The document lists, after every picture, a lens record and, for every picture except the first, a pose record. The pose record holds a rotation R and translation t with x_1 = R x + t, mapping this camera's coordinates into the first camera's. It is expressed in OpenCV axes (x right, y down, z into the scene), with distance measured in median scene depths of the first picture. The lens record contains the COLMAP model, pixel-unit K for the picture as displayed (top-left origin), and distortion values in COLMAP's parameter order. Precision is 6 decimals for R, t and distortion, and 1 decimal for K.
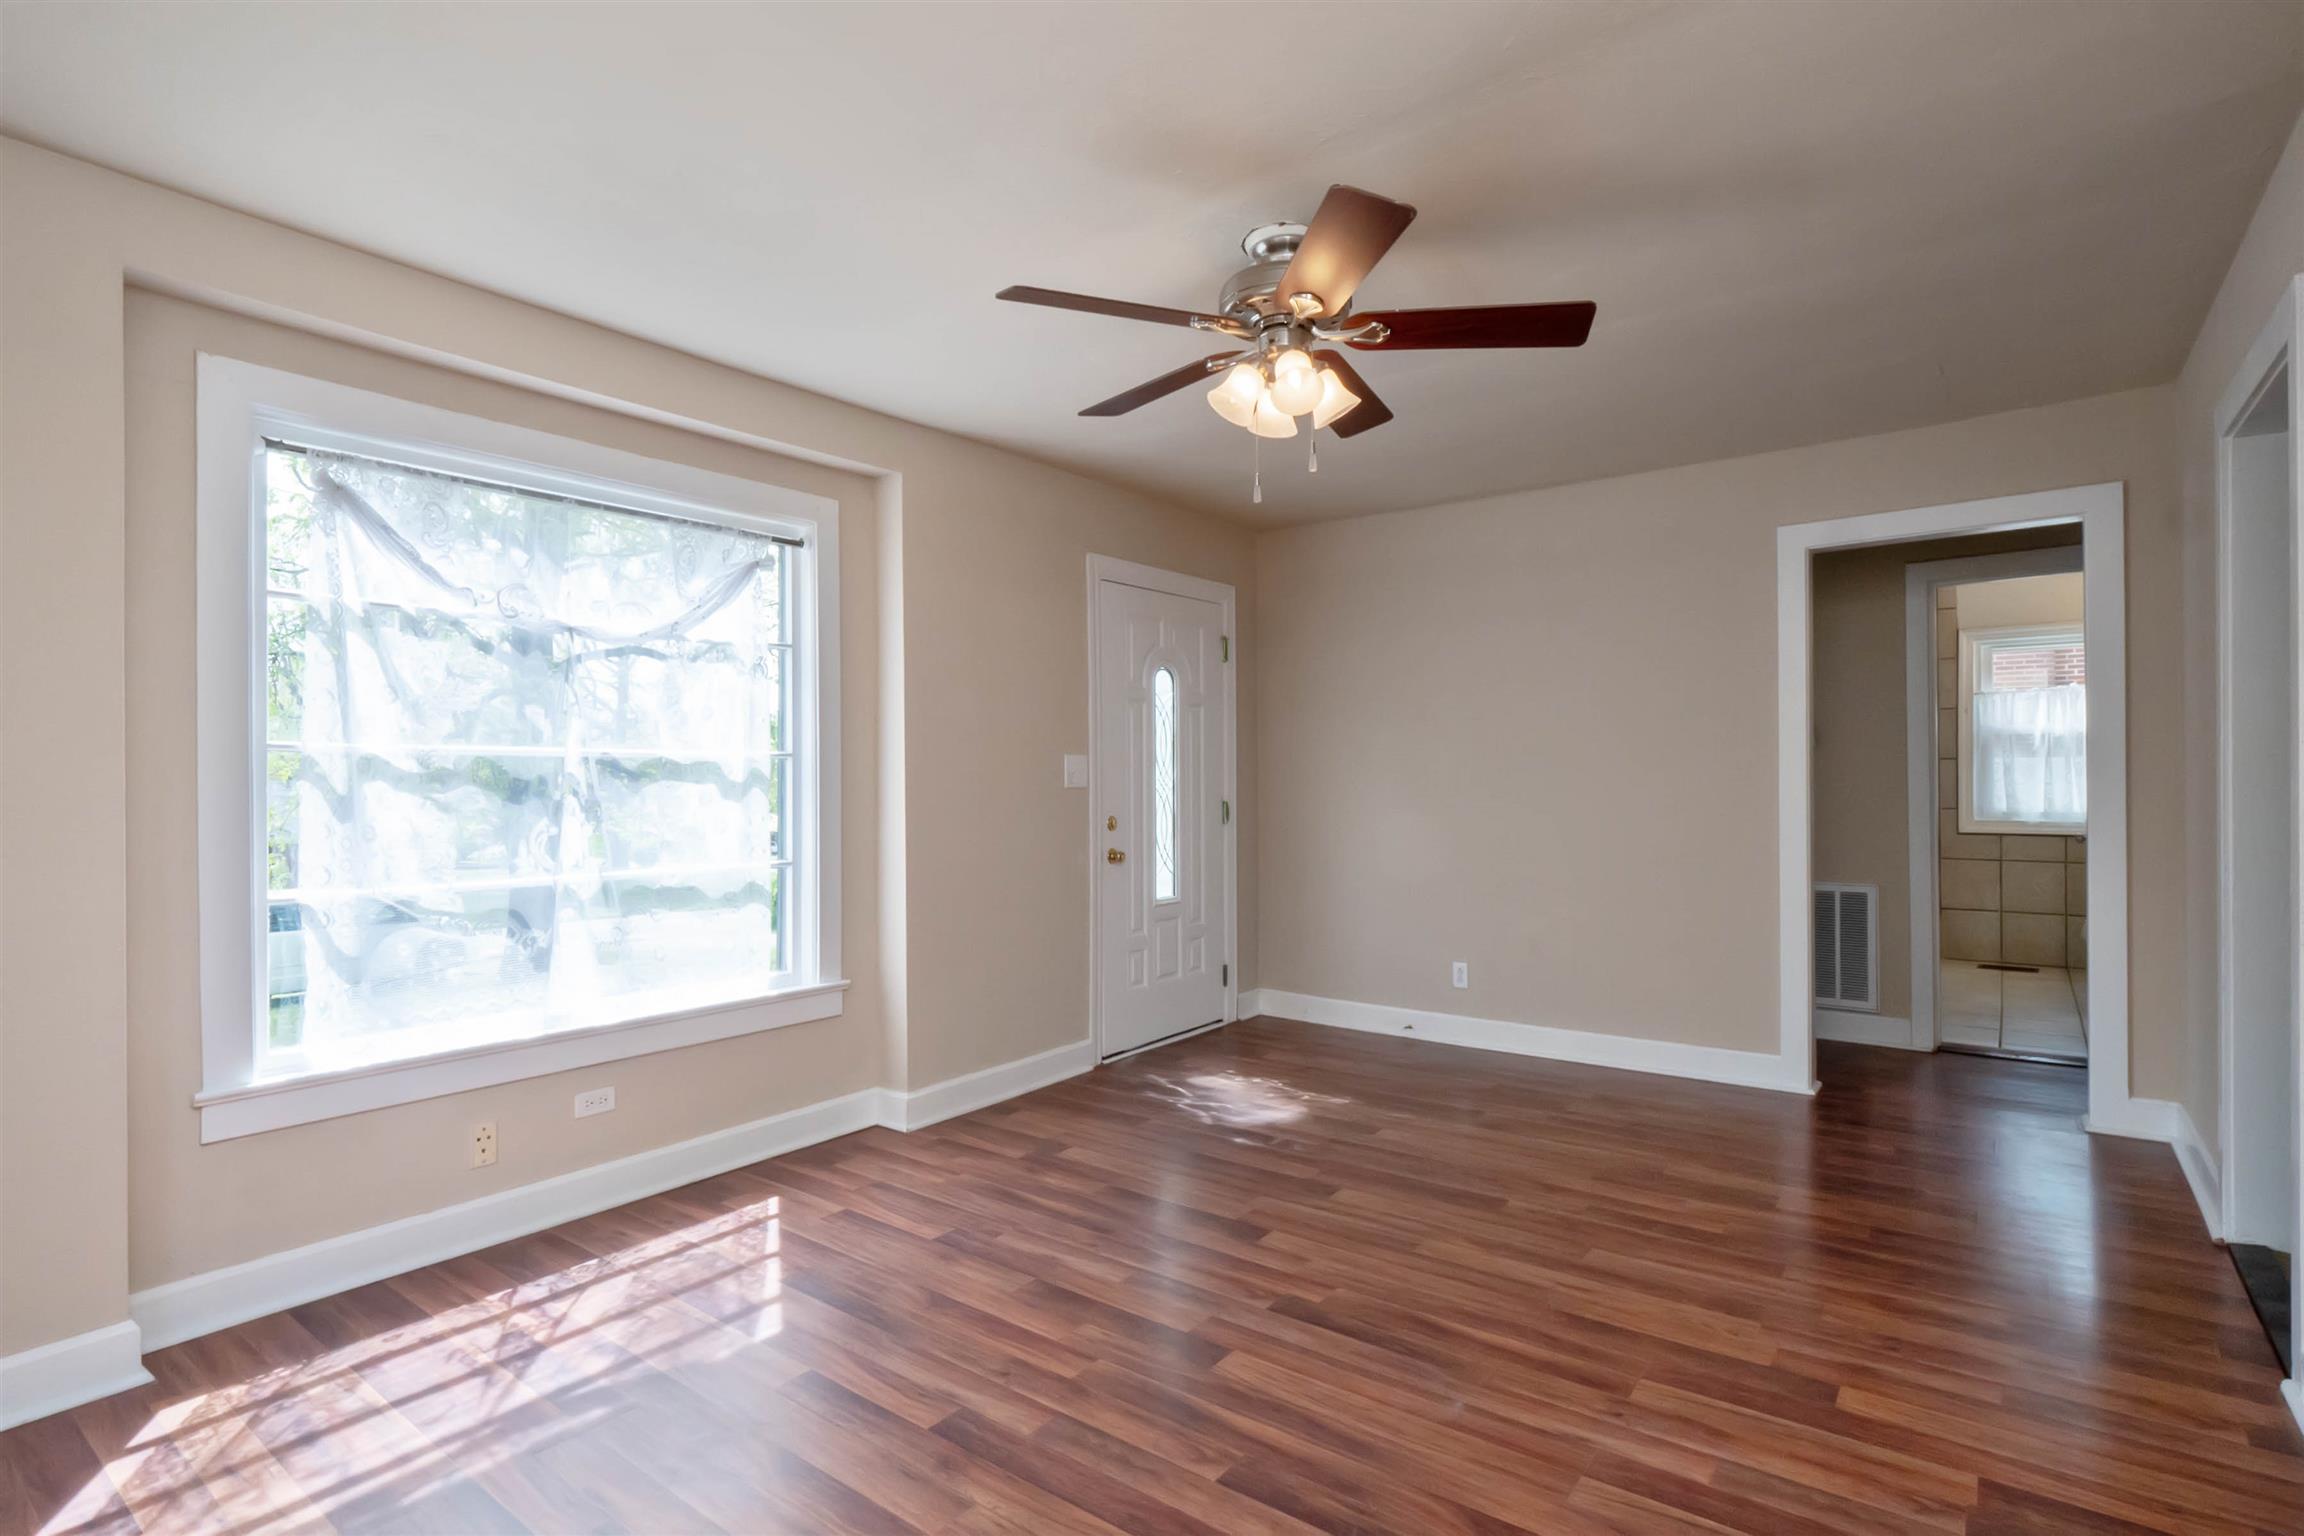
lens RADIAL K [[1128.8, 0, 1152.3], [0, 1128.8, 772.1], [0, 0, 1]] dist [0.012218, -0.001961]
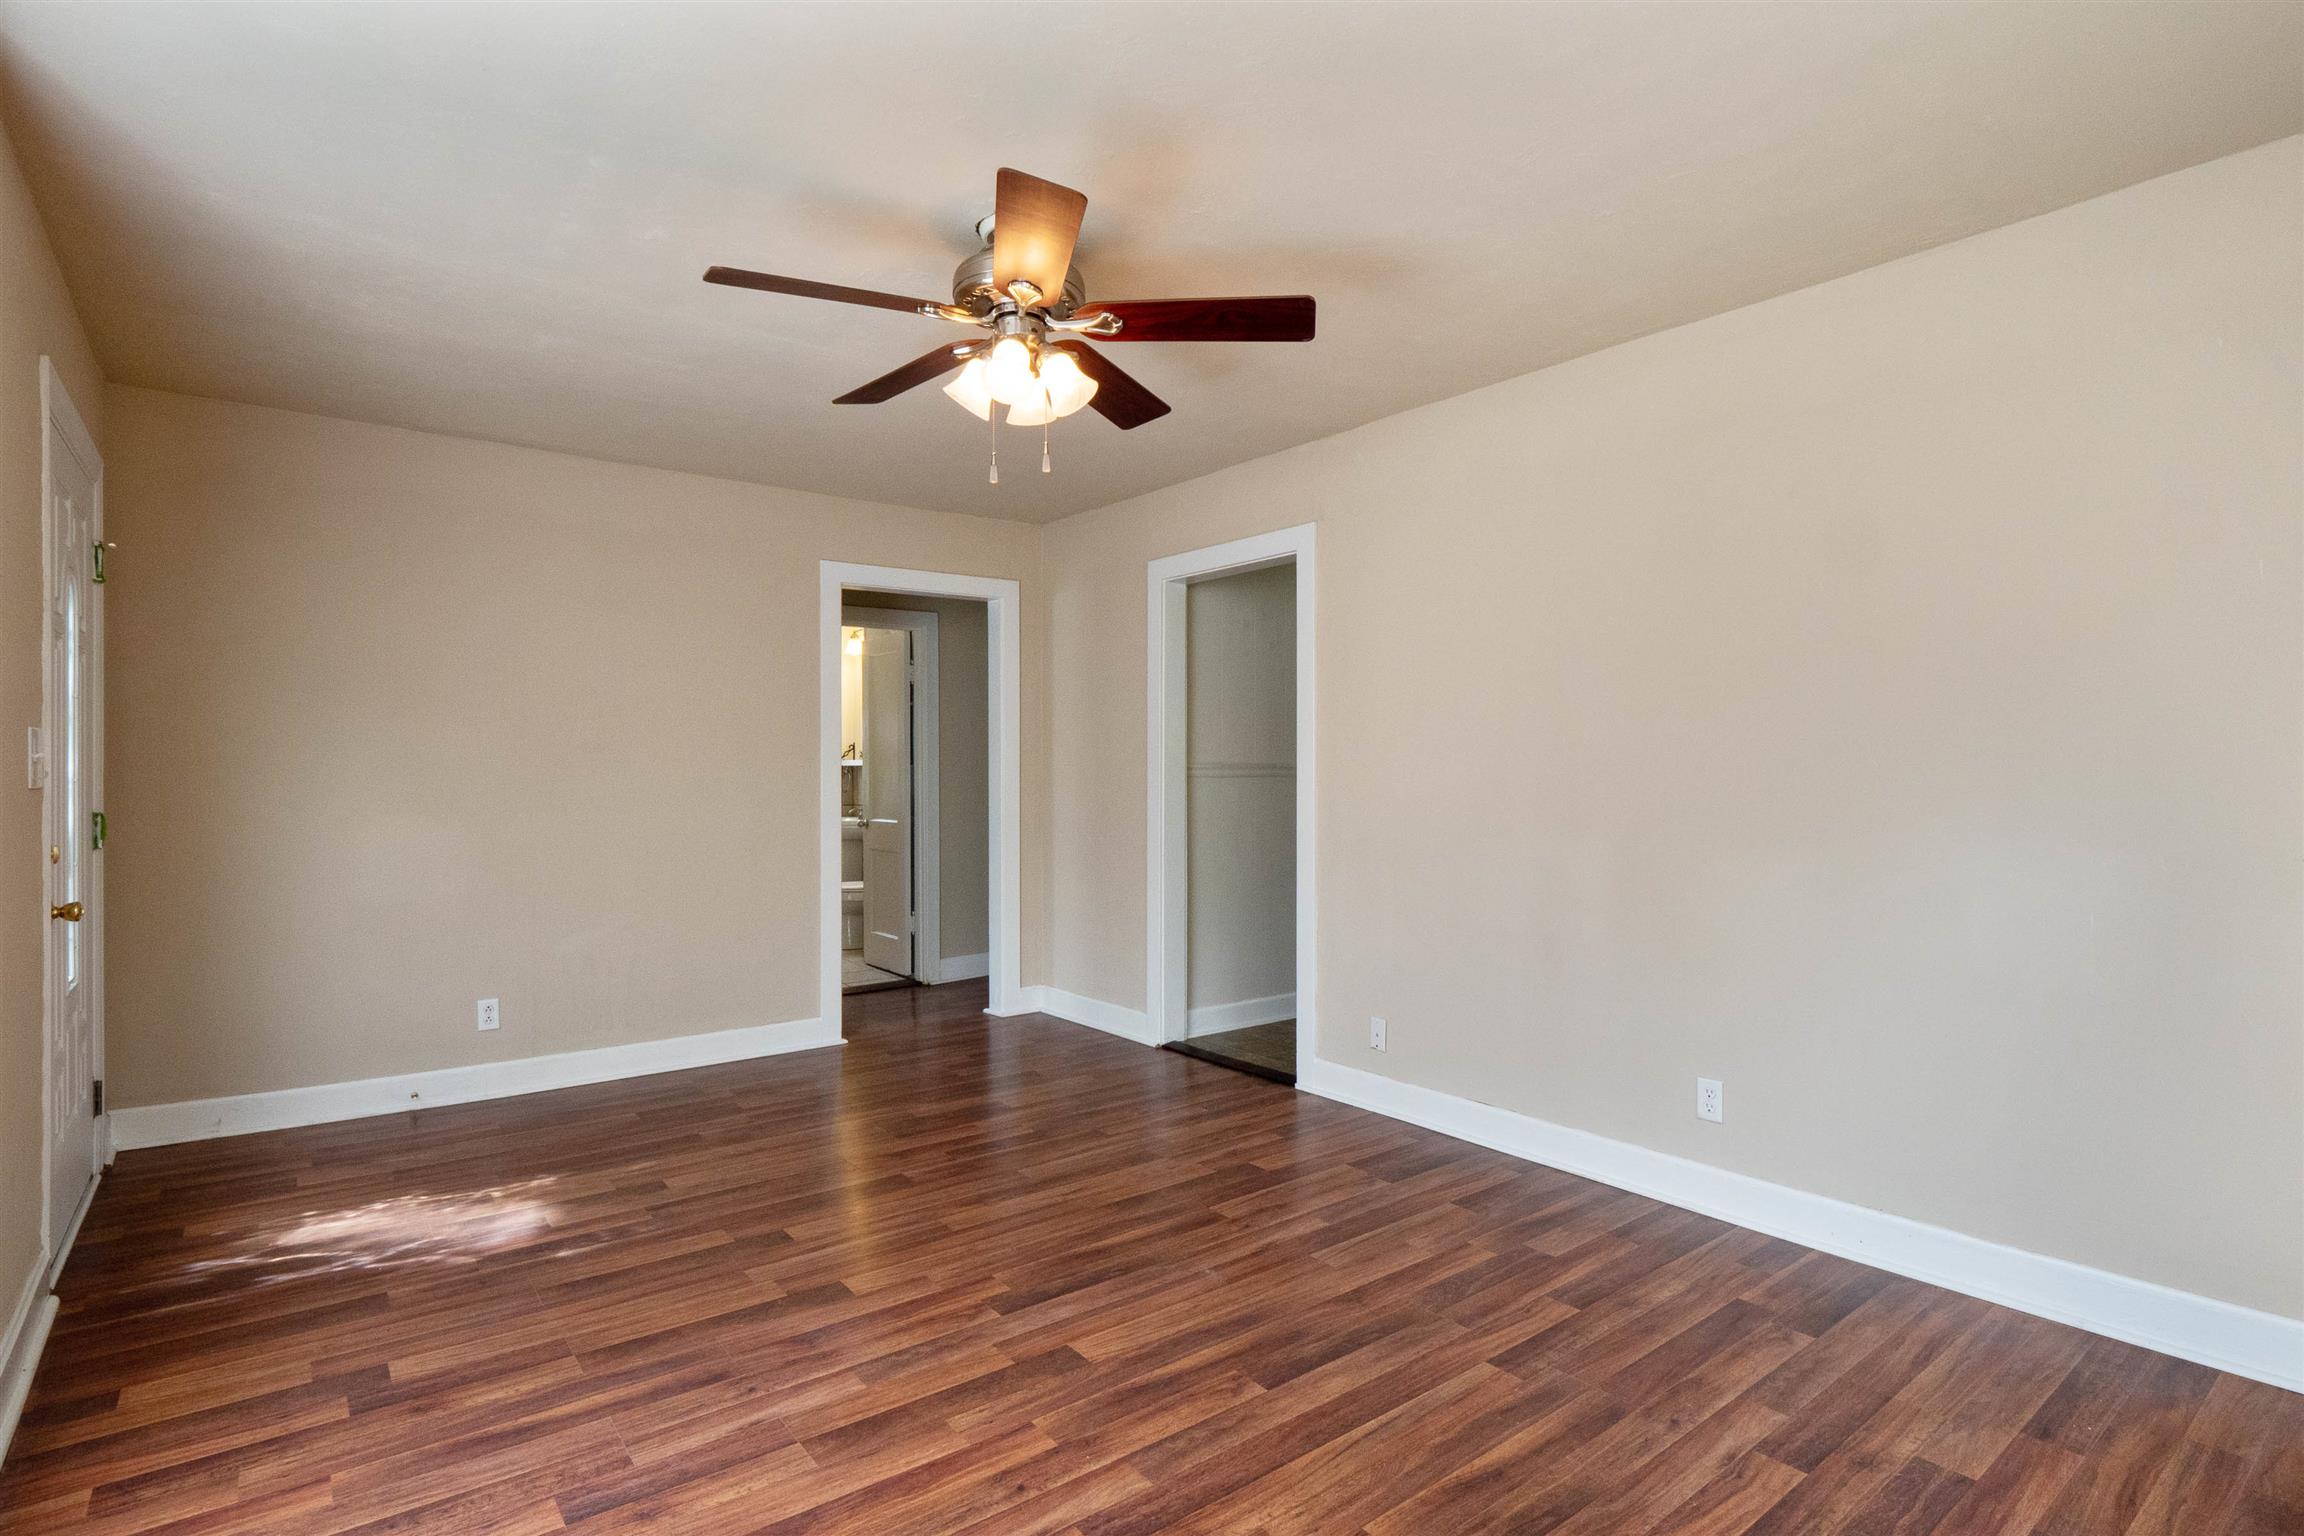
lens RADIAL K [[1146.9, 0, 1157.3], [0, 1146.9, 778.4], [0, 0, 1]] dist [-0.001124, -0.004147]
pose [[0.254576, 0.003336, 0.967047, -0.750546], [-0.003647, 0.999990, -0.002490, 0.013792], [-0.967046, -0.002893, 0.254585, 0.569731]]
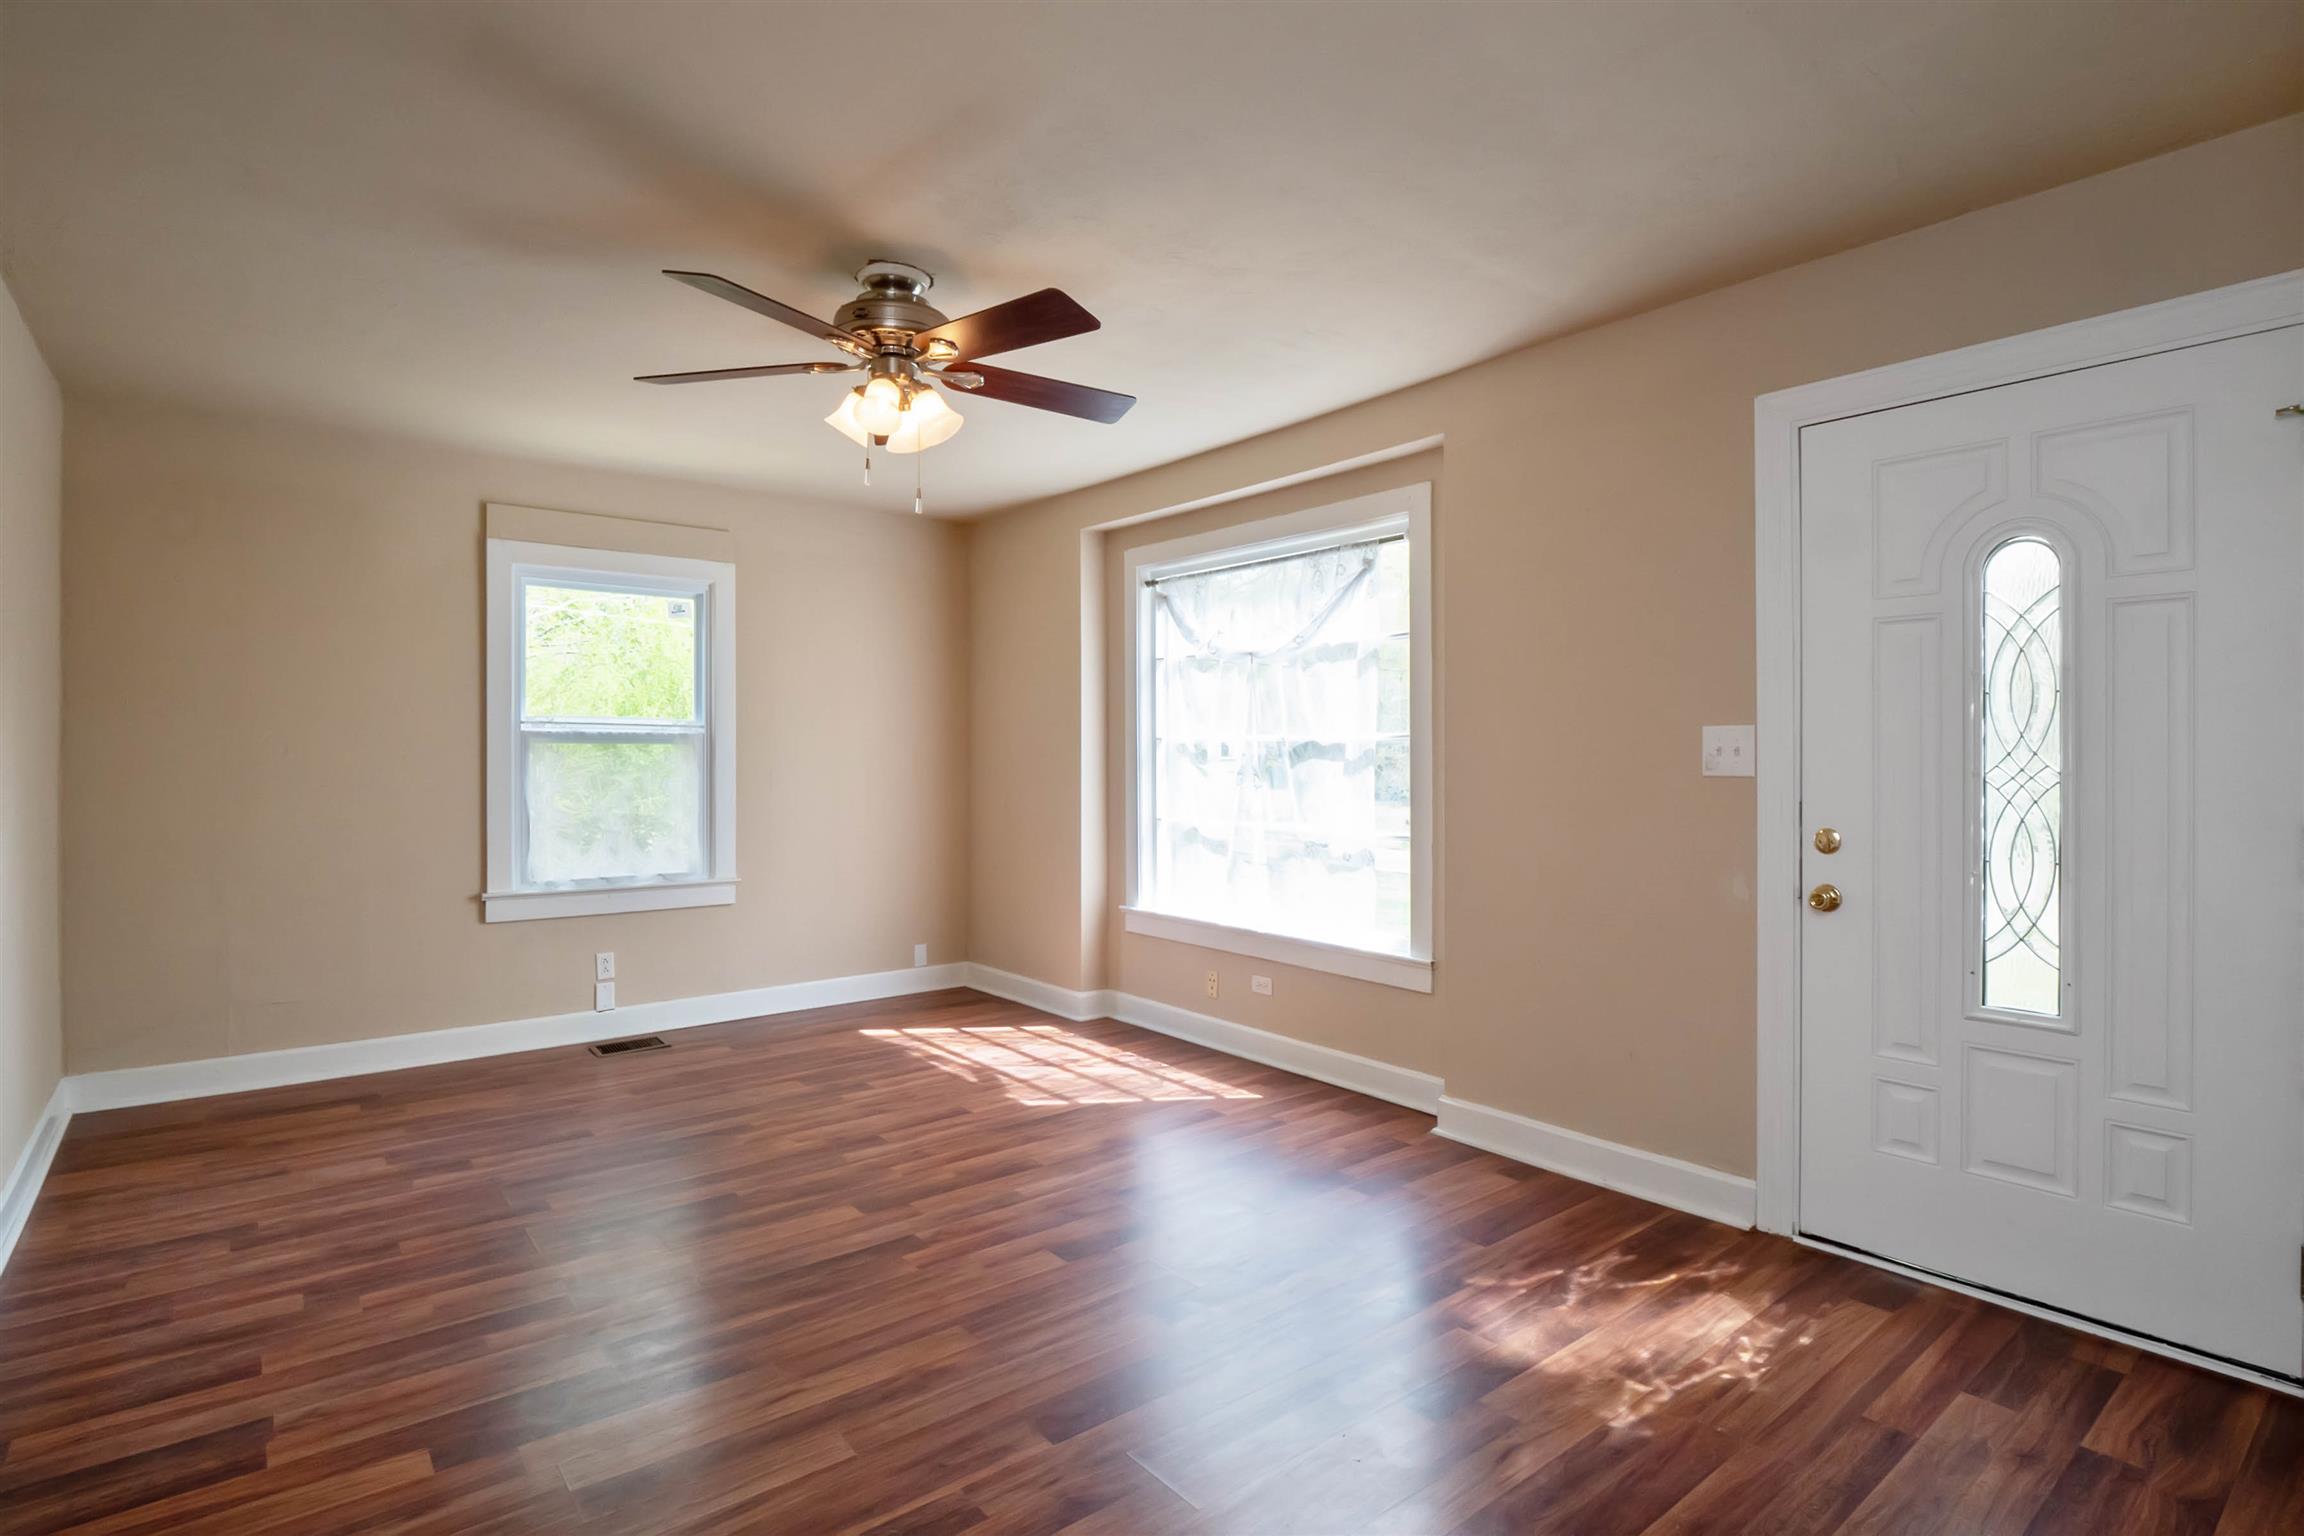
lens RADIAL K [[1128.8, 0, 1155.2], [0, 1128.8, 761.9], [0, 0, 1]] dist [0.012218, -0.001961]
pose [[-0.234275, 0.013536, -0.972076, 1.038004], [0.006209, 0.999903, 0.012427, -0.007390], [0.972151, -0.003125, -0.234336, 1.373790]]
